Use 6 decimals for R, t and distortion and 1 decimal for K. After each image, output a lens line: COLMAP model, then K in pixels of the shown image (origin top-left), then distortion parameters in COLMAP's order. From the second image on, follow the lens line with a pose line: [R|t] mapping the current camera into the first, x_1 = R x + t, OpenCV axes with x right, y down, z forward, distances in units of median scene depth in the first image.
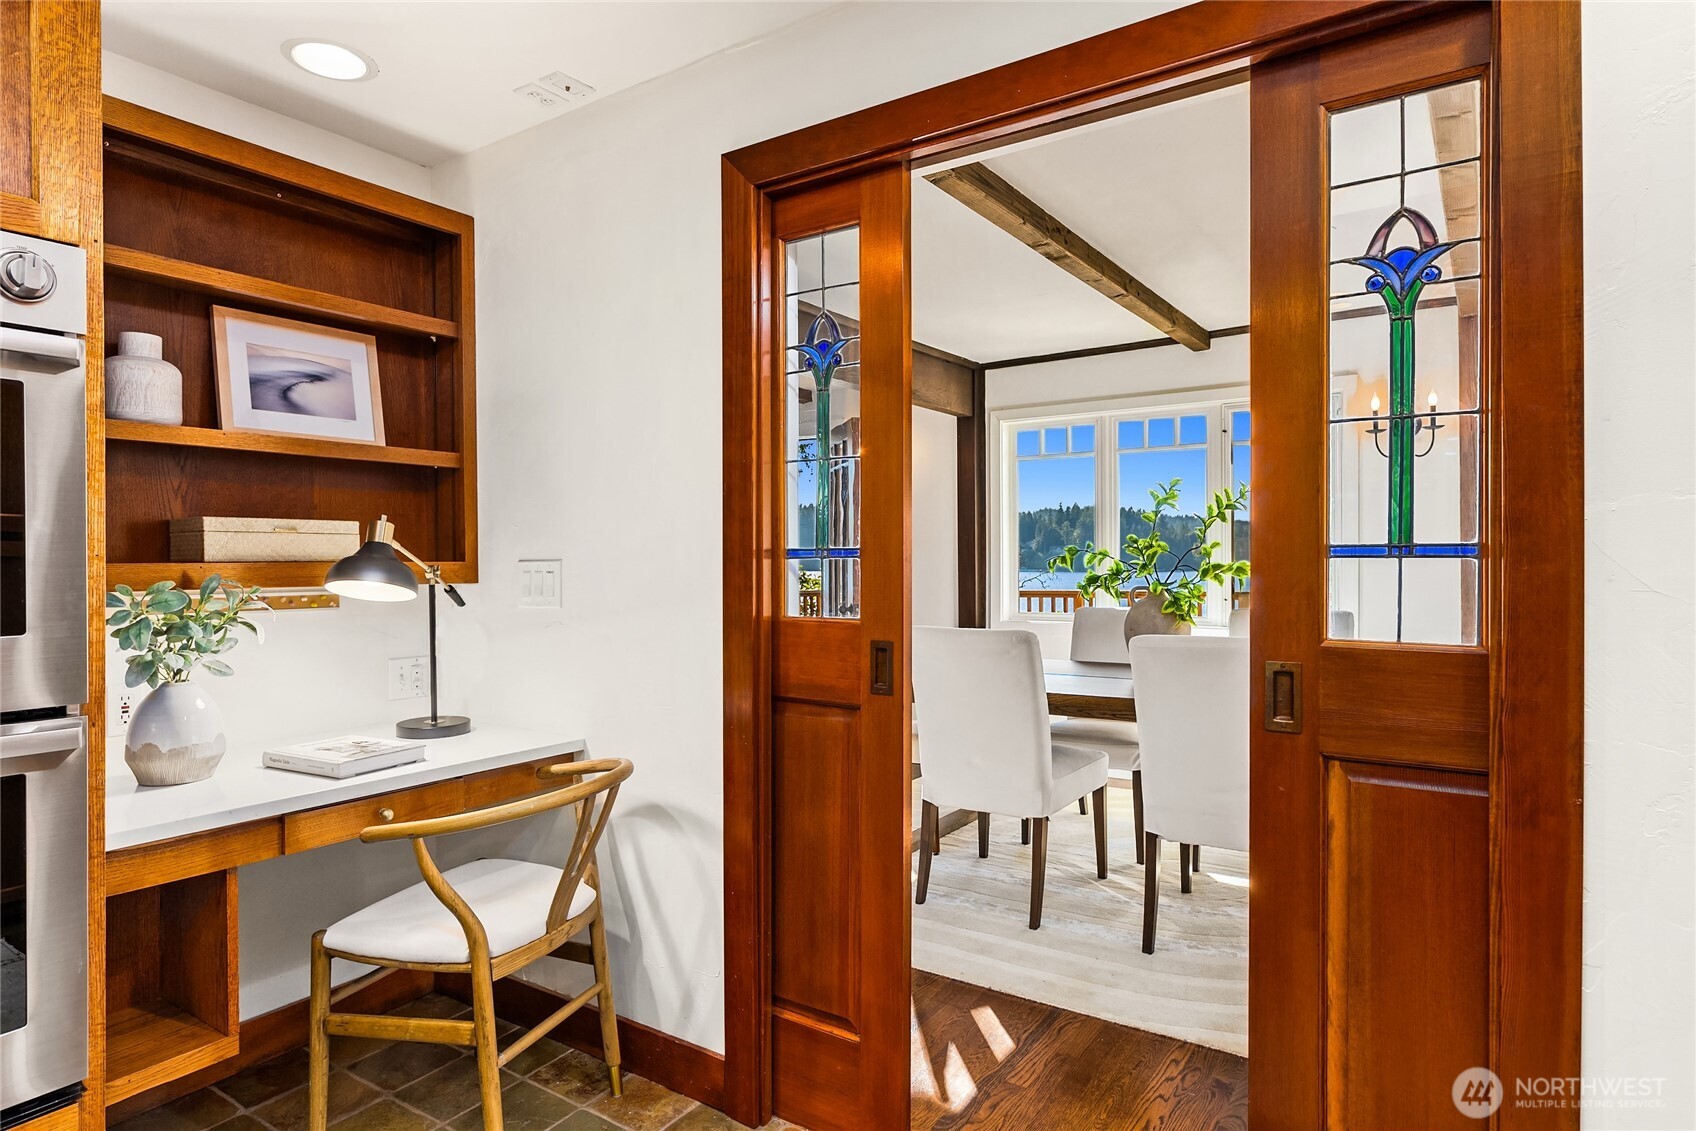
lens RADIAL K [[940.1, 0, 824.3], [0, 940.1, 565.0], [0, 0, 1]] dist [0.003275, 0.000152]
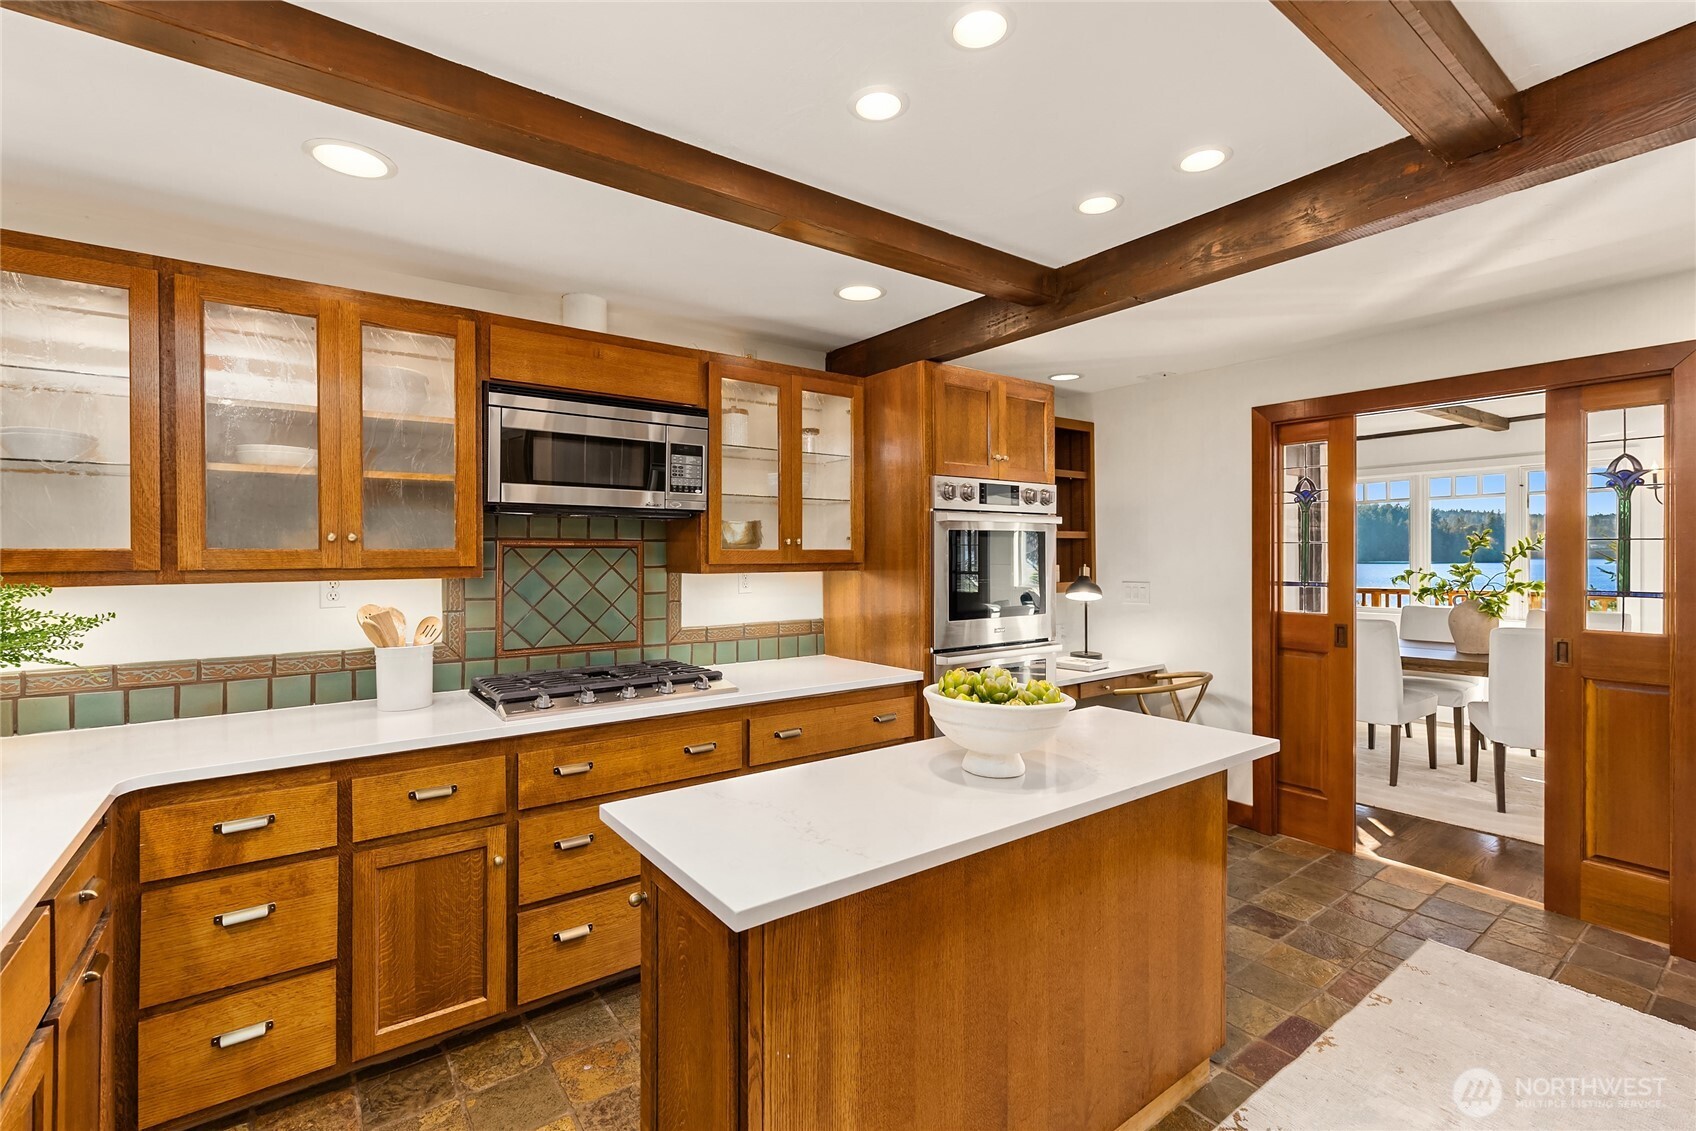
lens RADIAL K [[753.4, 0, 835.6], [0, 753.4, 557.3], [0, 0, 1]] dist [0.010042, 0.000283]
pose [[0.947437, 0.001270, -0.319939, -0.499472], [-0.000663, 0.999998, 0.002006, -0.081173], [0.319941, -0.001688, 0.947436, -1.101125]]
